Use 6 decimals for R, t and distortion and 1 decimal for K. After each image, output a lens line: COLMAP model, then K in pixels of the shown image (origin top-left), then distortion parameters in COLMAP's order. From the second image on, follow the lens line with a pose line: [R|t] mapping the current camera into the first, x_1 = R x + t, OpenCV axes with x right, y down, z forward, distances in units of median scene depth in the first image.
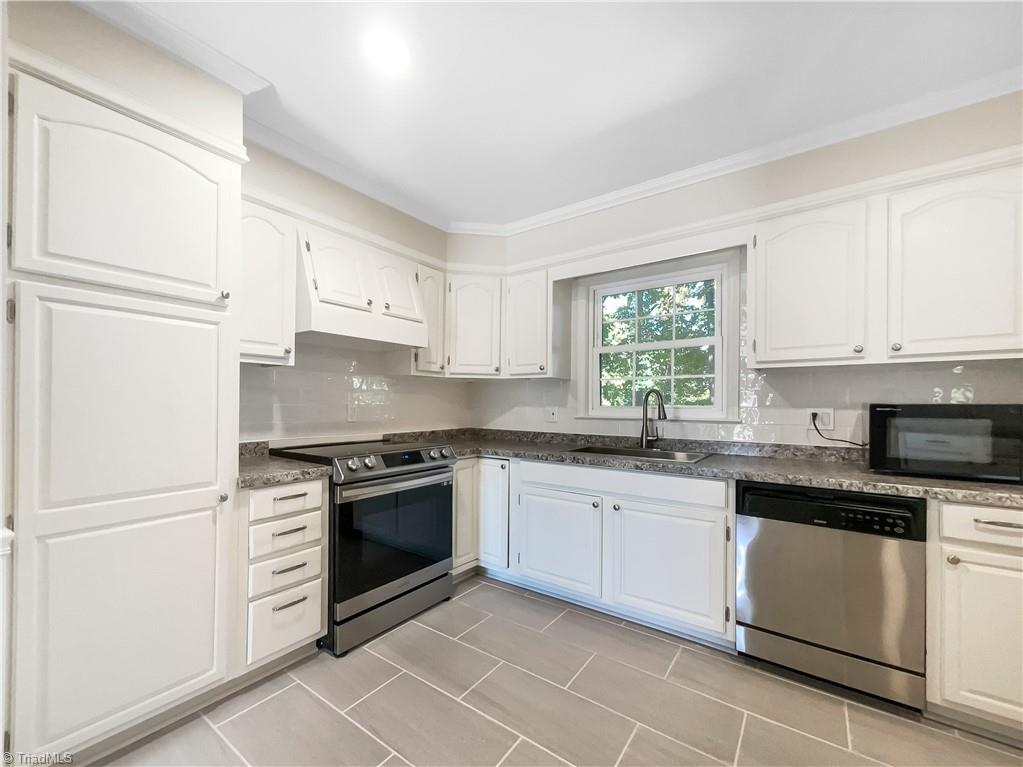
lens RADIAL K [[426.4, 0, 511.5], [0, 426.4, 383.5], [0, 0, 1]] dist [-0.000151, -0.000005]
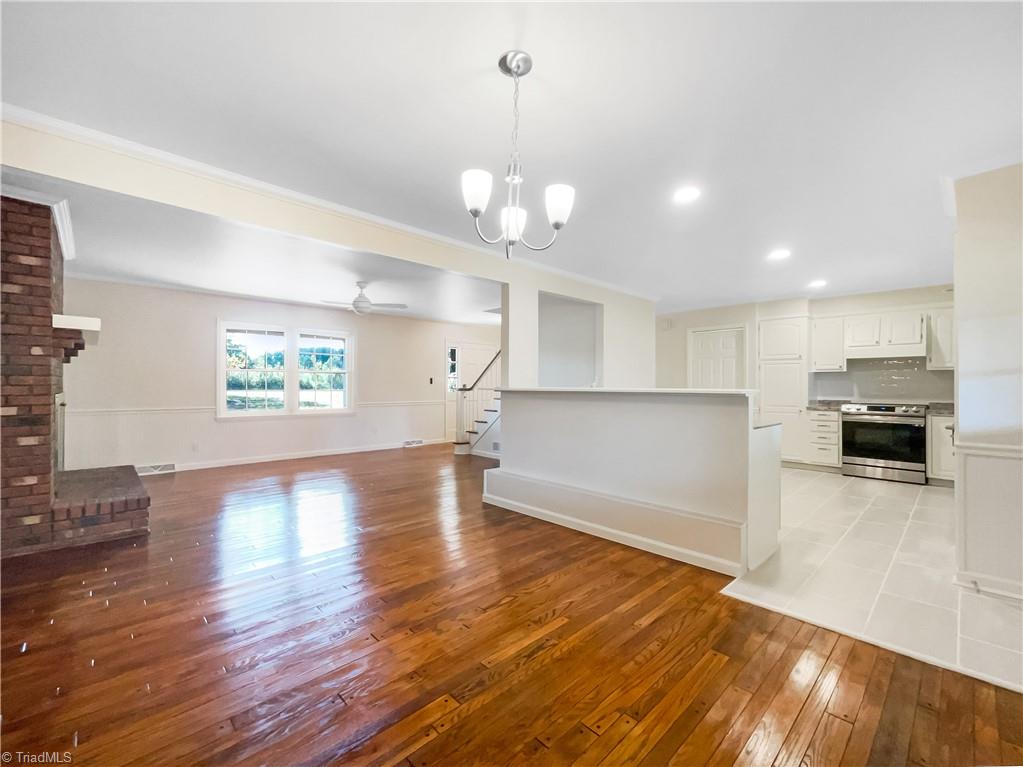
lens RADIAL K [[426.4, 0, 511.5], [0, 426.4, 383.5], [0, 0, 1]] dist [-0.000151, -0.000005]
pose [[-0.186773, -0.015236, -0.982285, 2.620072], [0.038901, 0.998981, -0.022891, 0.018663], [0.981633, -0.042488, -0.185990, -0.566879]]
